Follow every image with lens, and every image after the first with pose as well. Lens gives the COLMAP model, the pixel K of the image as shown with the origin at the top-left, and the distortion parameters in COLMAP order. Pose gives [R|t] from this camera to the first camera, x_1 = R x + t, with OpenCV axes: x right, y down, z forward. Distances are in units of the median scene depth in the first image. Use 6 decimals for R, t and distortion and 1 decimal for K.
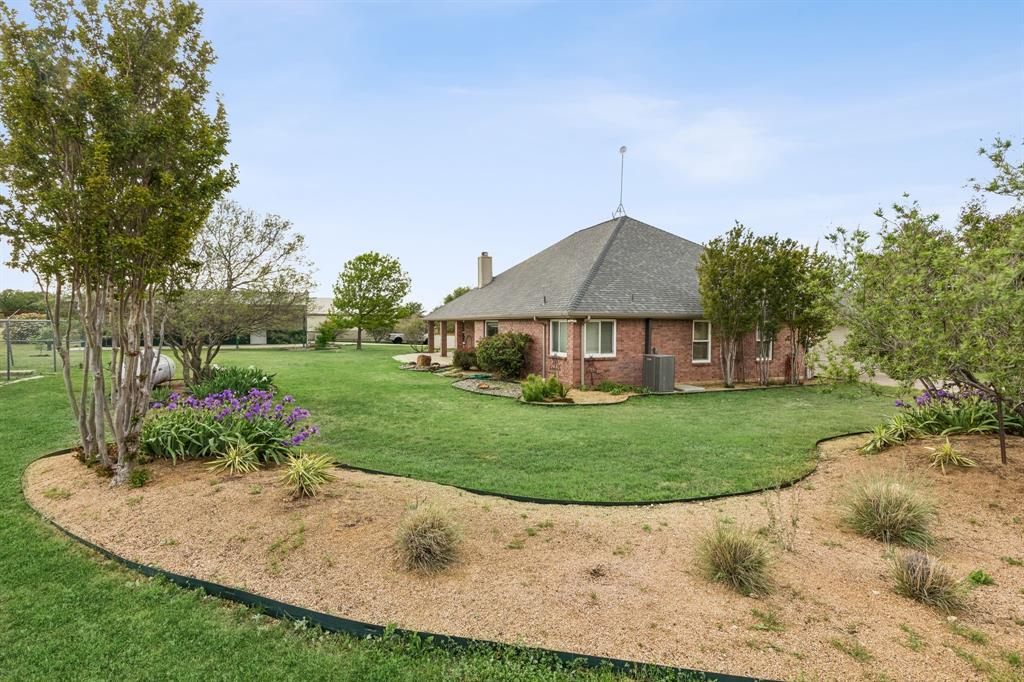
lens RADIAL K [[465.5, 0, 512.0], [0, 465.5, 341.0], [0, 0, 1]] dist [0.014322, 0.000066]
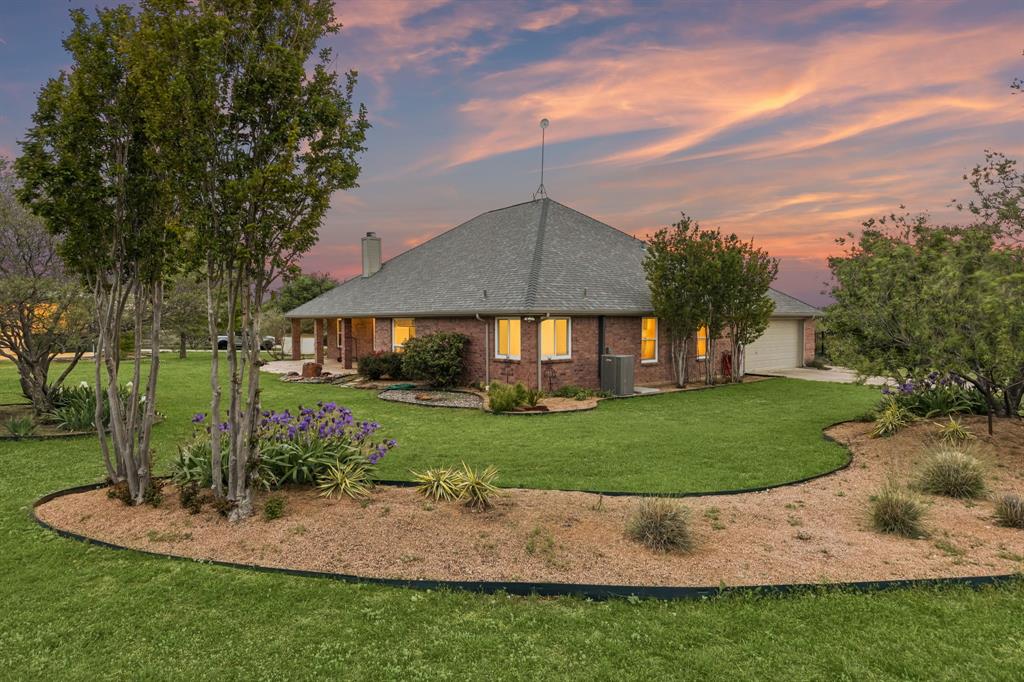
lens RADIAL K [[581.2, 0, 512.0], [0, 581.2, 341.0], [0, 0, 1]] dist [0.031039, 0.001146]
pose [[0.959903, -0.015397, 0.279909, -0.195682], [0.015835, 0.999874, 0.000696, -0.002205], [-0.279884, 0.003764, 0.960026, -0.044668]]
